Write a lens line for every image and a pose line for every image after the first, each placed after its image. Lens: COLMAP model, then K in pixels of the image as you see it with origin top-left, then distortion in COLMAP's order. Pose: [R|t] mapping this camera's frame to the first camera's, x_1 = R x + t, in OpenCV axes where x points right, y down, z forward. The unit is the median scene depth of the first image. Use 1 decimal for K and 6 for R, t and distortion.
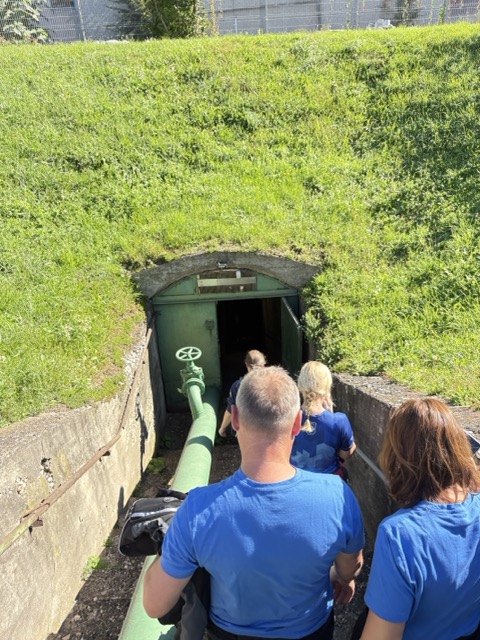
lens RADIAL K [[444.0, 0, 240.0], [0, 444.0, 320.0], [0, 0, 1]] dist [-0.003793, -0.000560]
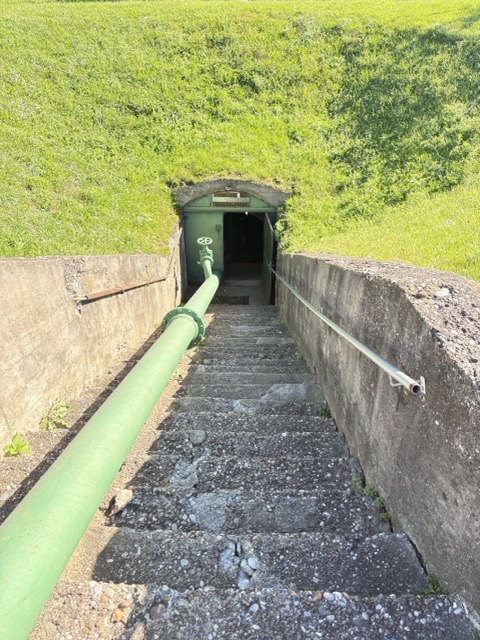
lens RADIAL K [[444.0, 0, 240.0], [0, 444.0, 320.0], [0, 0, 1]] dist [-0.003793, -0.000560]
pose [[0.997203, 0.073195, -0.015117, 0.052160], [-0.069888, 0.984884, 0.158492, 0.075153], [0.026489, -0.156993, 0.987244, -0.568292]]
